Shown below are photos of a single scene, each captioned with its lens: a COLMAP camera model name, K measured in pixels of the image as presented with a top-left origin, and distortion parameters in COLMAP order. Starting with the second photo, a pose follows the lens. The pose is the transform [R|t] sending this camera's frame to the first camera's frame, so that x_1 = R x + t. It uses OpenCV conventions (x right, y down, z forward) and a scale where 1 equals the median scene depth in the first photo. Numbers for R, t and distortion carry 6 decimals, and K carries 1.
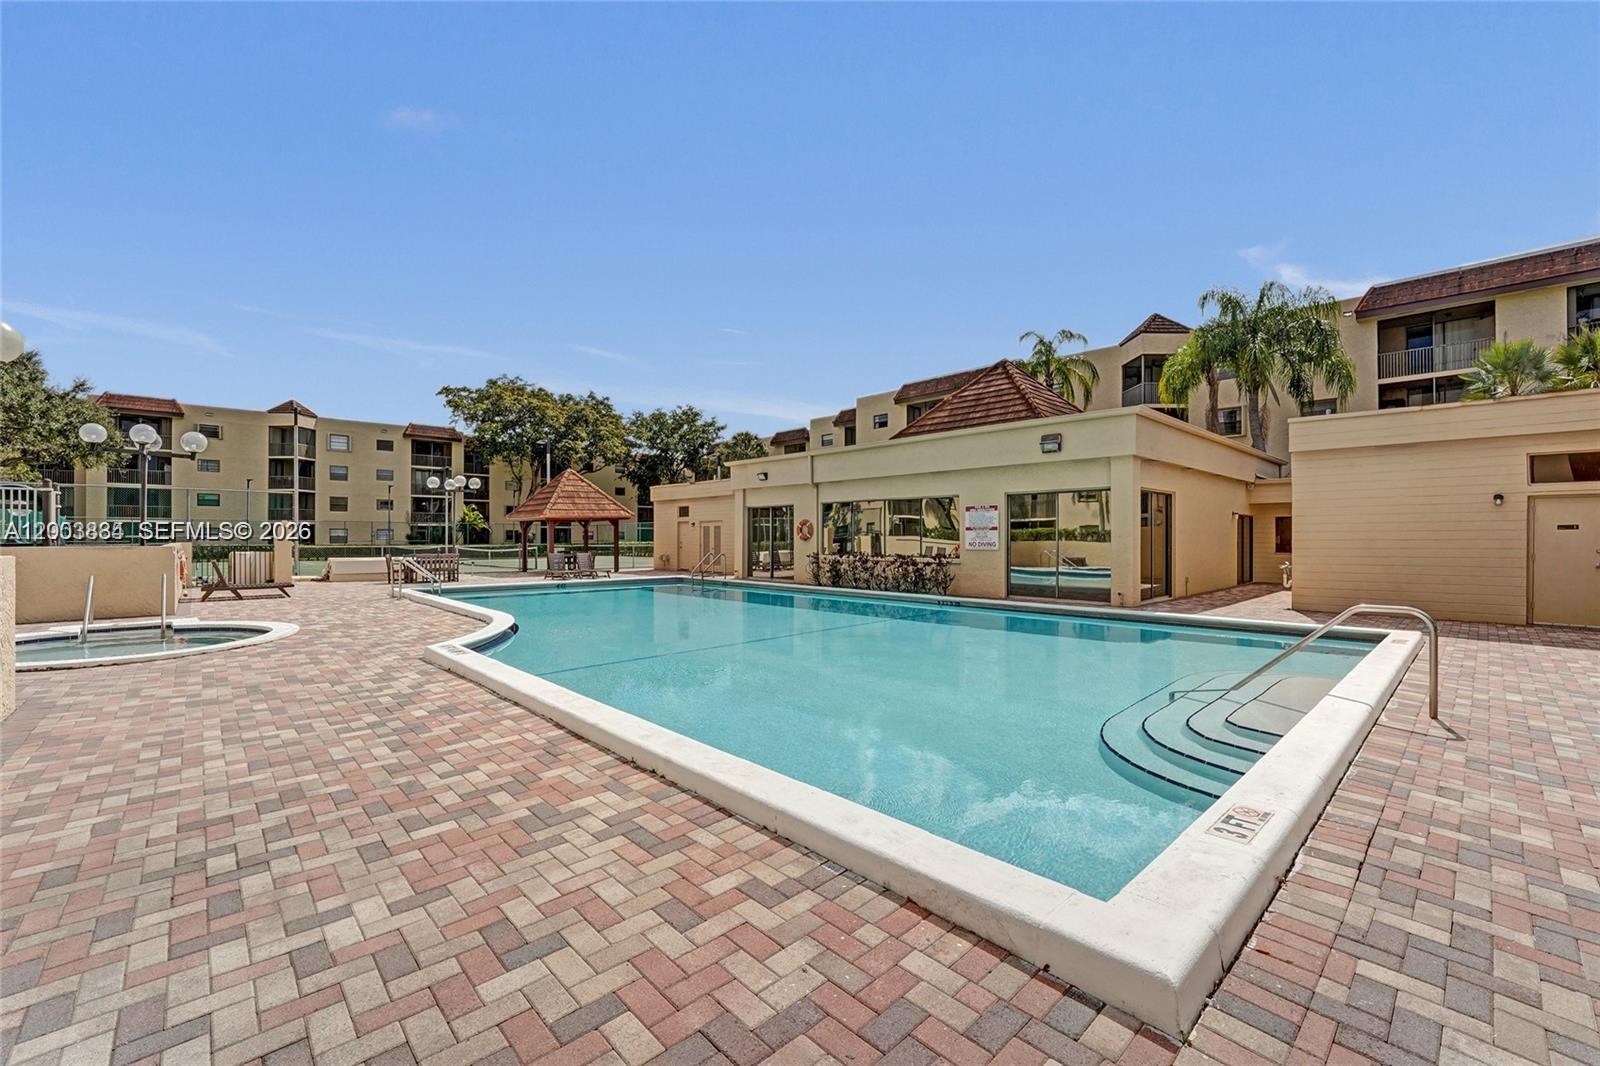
lens RADIAL K [[655.6, 0, 812.5], [0, 655.6, 537.1], [0, 0, 1]] dist [-0.003192, -0.000200]
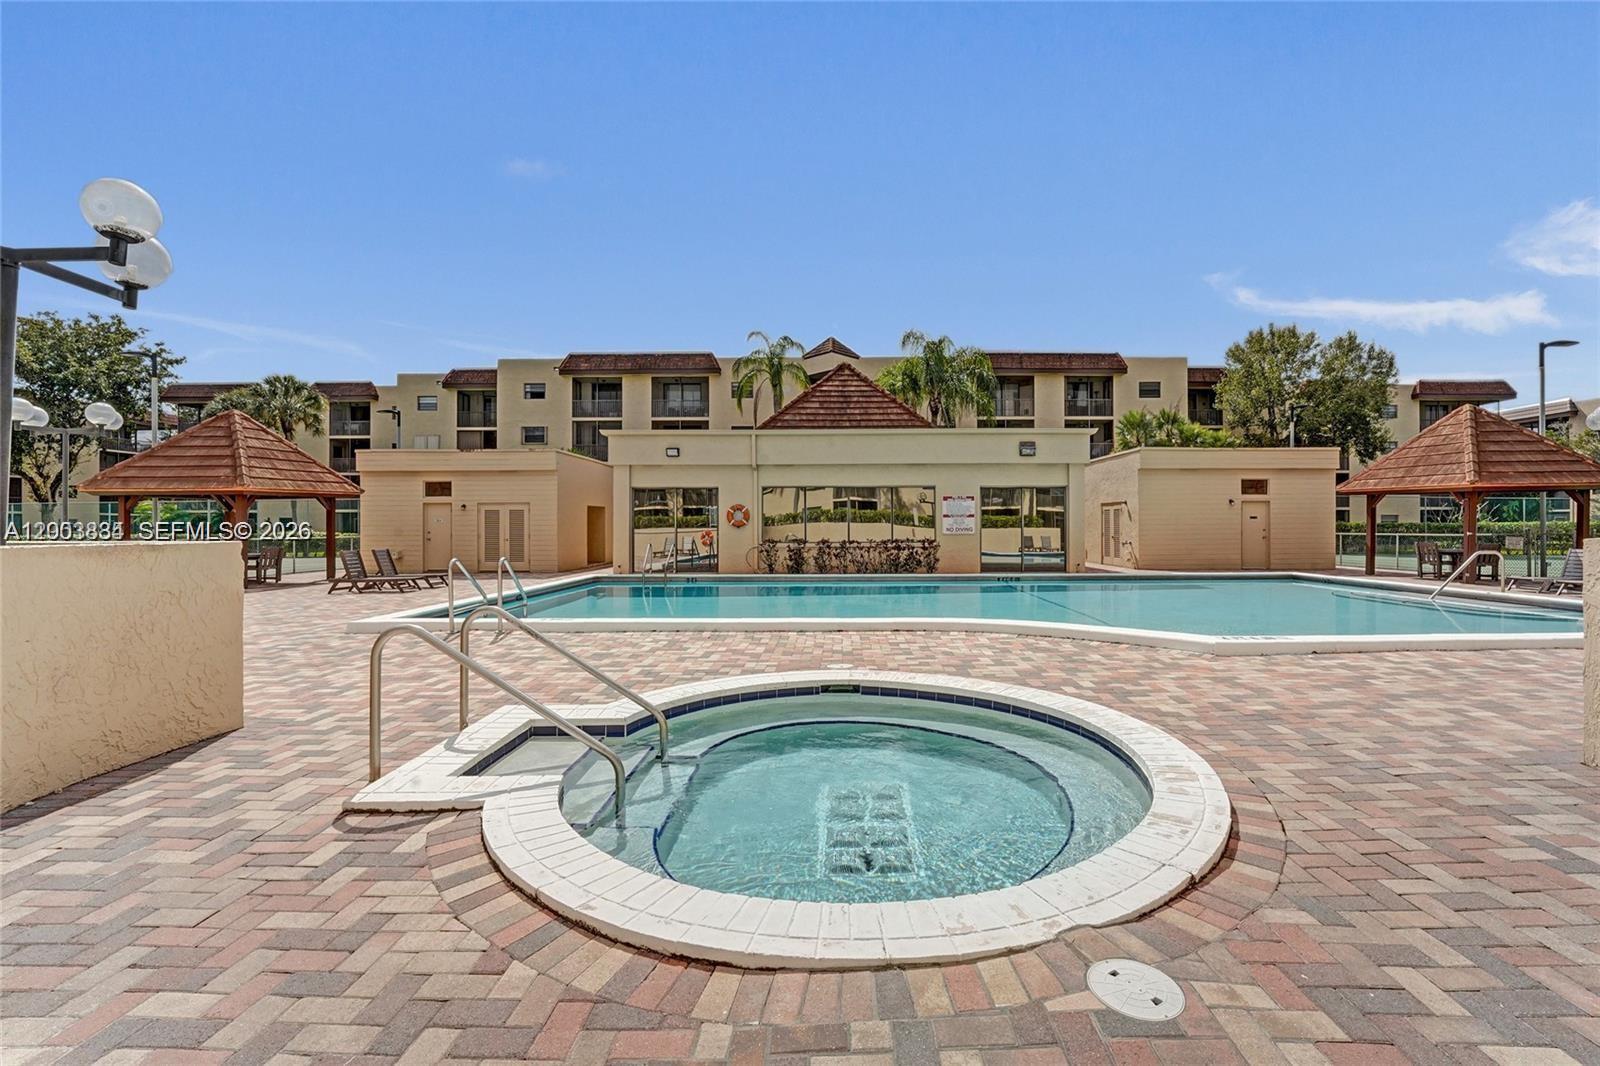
lens RADIAL K [[693.5, 0, 821.1], [0, 693.5, 527.9], [0, 0, 1]] dist [-0.016666, -0.000231]
pose [[0.696894, 0.000779, 0.717174, -0.435633], [0.002881, 0.999988, -0.003885, 0.007076], [-0.717168, 0.004774, 0.696883, 0.176871]]
